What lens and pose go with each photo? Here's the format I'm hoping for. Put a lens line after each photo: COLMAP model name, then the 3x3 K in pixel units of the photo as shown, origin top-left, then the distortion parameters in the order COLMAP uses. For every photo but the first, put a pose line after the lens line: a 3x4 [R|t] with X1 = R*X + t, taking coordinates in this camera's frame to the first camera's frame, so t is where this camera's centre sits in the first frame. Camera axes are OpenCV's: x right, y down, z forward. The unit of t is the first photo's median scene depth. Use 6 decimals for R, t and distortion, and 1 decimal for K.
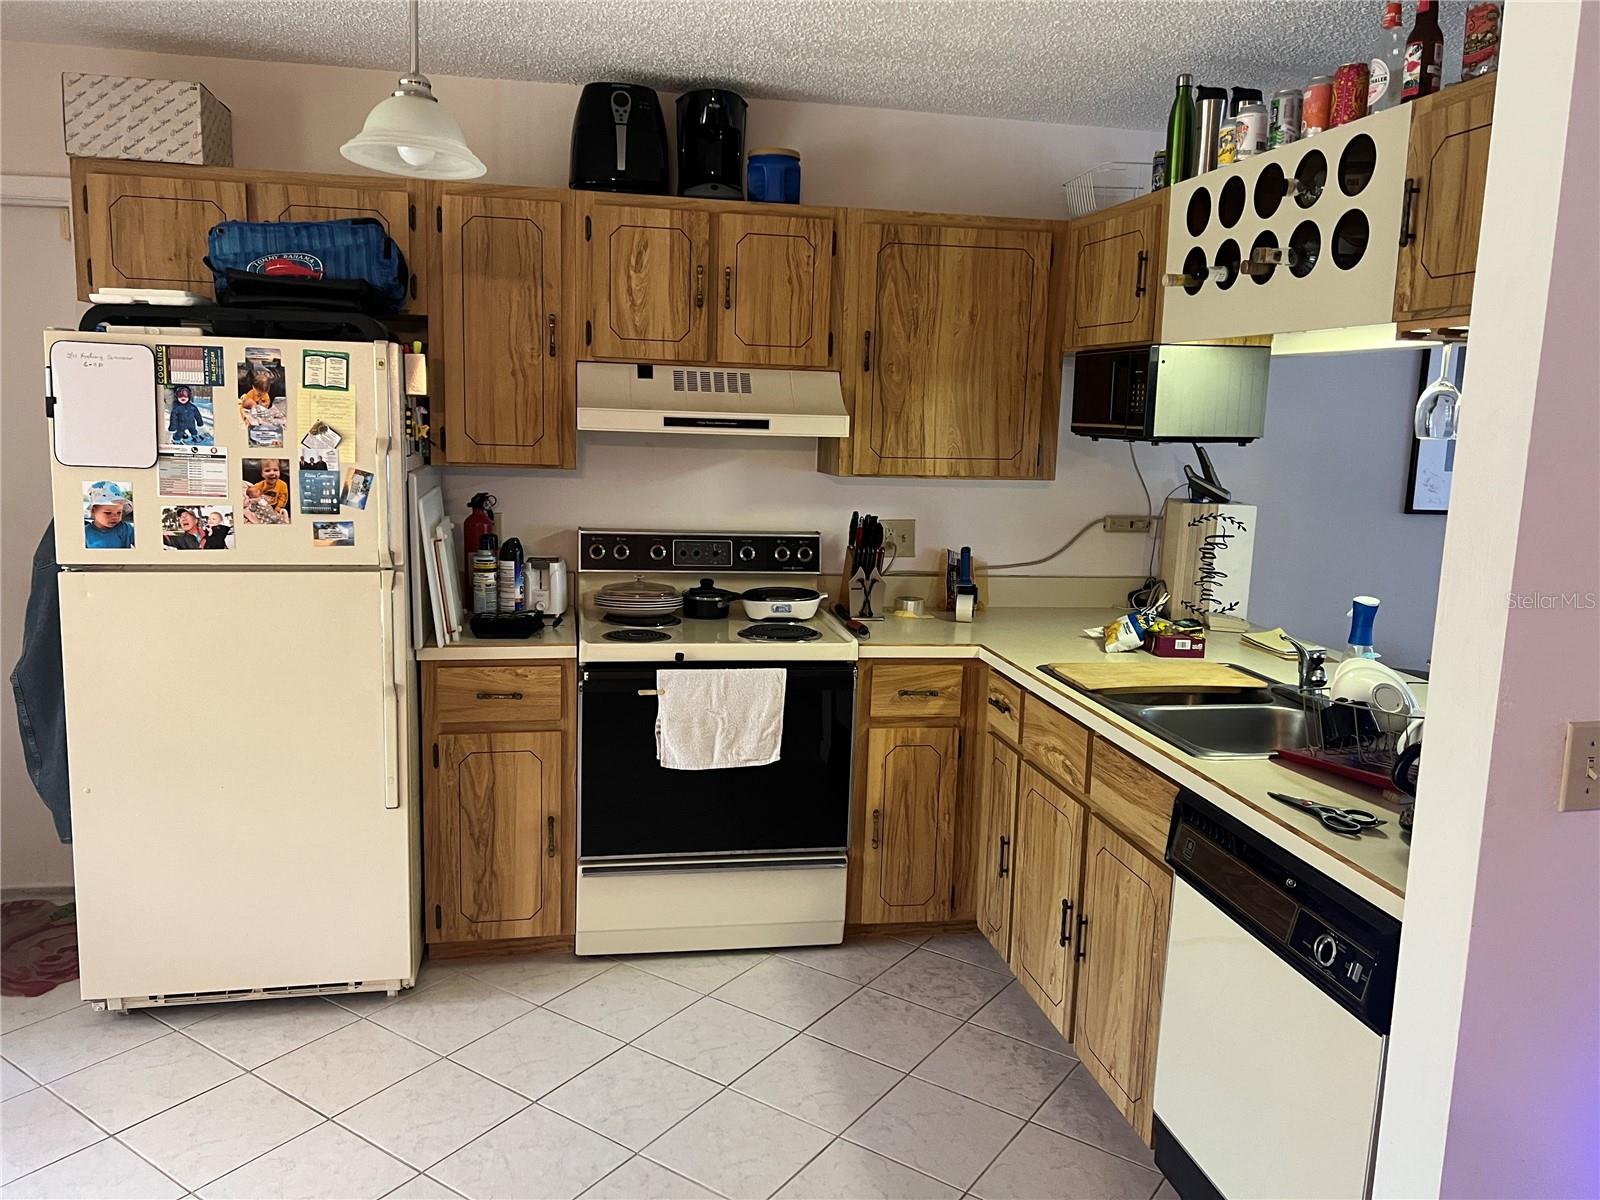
lens RADIAL K [[1221.7, 0, 800.0], [0, 1221.7, 600.0], [0, 0, 1]] dist [0.079072, -0.092351]
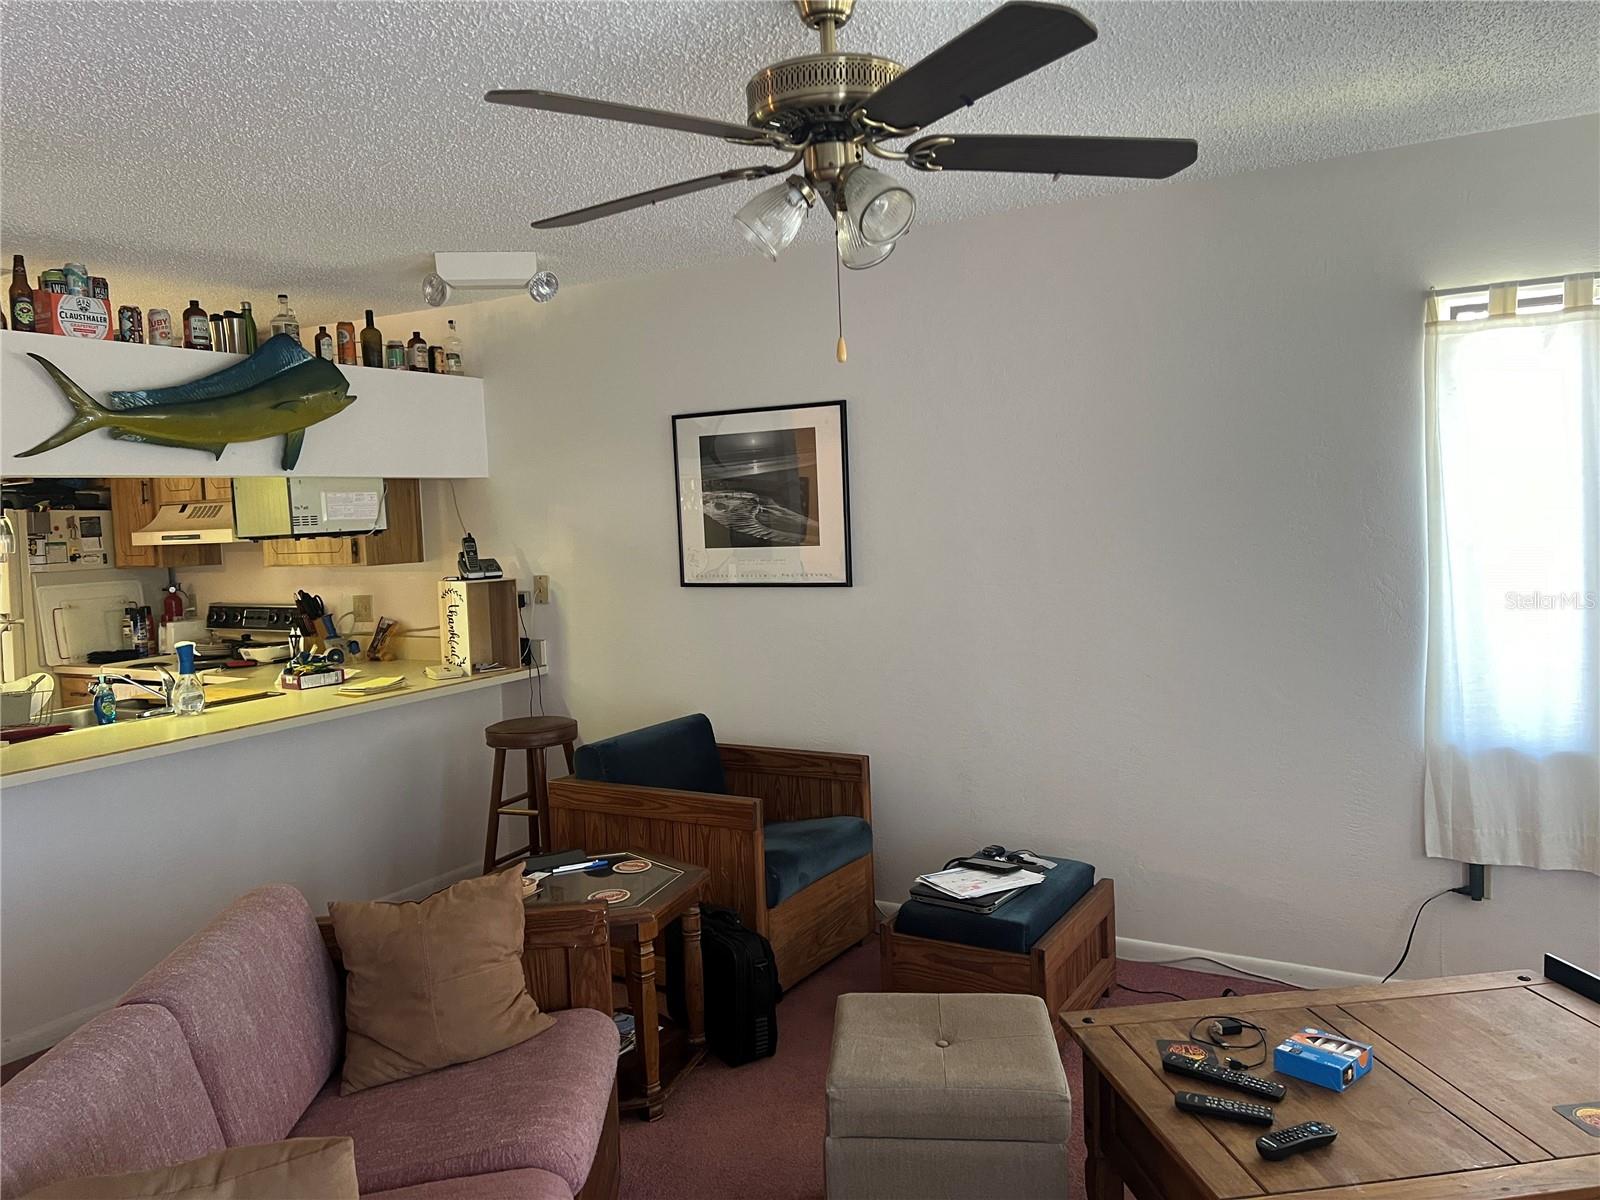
lens RADIAL K [[1221.7, 0, 800.0], [0, 1221.7, 600.0], [0, 0, 1]] dist [0.079072, -0.092351]
pose [[0.742533, -0.006526, -0.669777, 1.521461], [-0.040377, 0.997698, -0.054484, -0.002179], [0.668591, 0.067500, 0.740560, 0.291369]]
